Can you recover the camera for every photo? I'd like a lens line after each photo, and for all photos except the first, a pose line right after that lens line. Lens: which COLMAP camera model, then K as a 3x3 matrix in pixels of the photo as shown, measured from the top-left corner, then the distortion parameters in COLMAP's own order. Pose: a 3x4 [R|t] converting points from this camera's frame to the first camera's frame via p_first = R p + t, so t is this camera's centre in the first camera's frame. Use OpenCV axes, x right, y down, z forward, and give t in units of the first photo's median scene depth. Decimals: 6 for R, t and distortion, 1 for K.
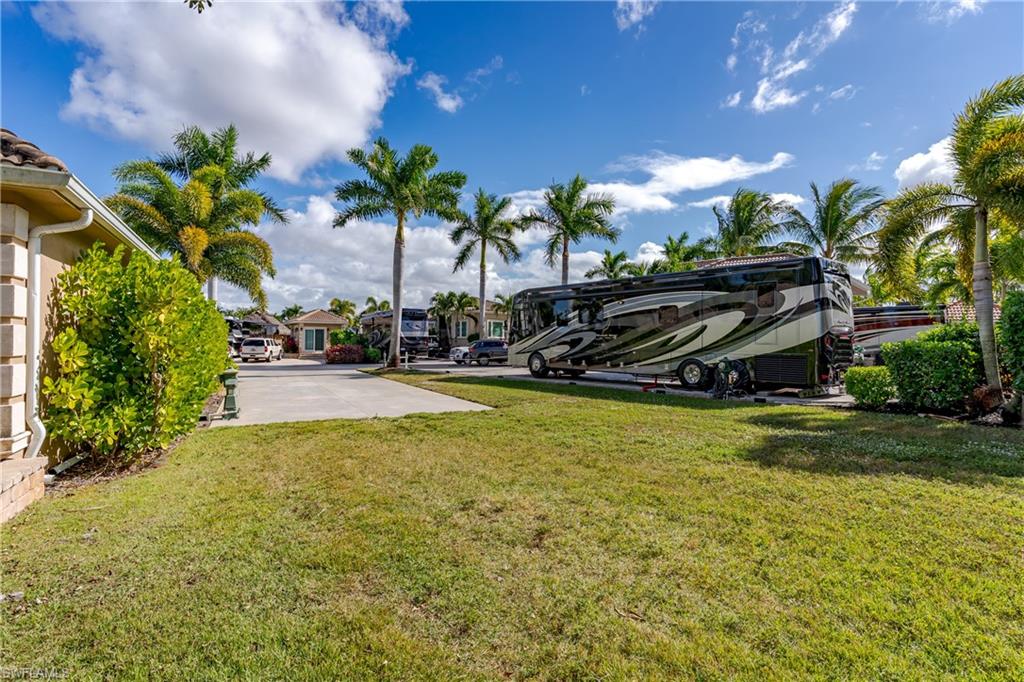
lens RADIAL K [[488.0, 0, 512.7], [0, 488.0, 365.3], [0, 0, 1]] dist [-0.001529, -0.000753]
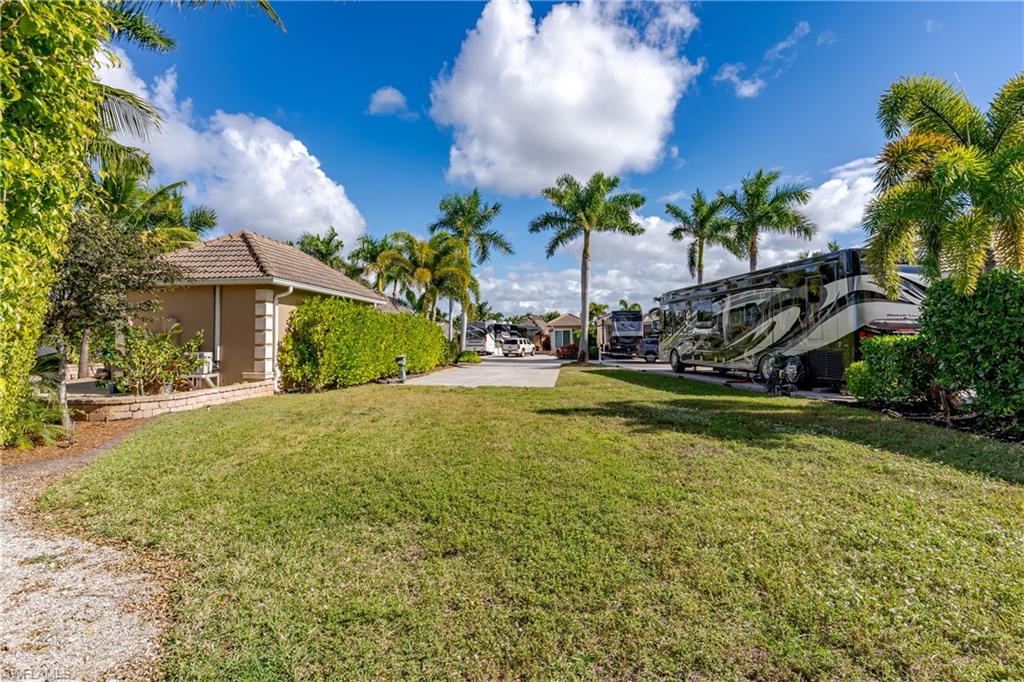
lens RADIAL K [[487.8, 0, 512.0], [0, 487.8, 341.0], [0, 0, 1]] dist [0.002323, 0.000206]
pose [[0.820858, -0.003390, -0.571122, 0.181100], [-0.024923, 0.998817, -0.041751, 0.005143], [0.570588, 0.048506, 0.819803, -0.049557]]
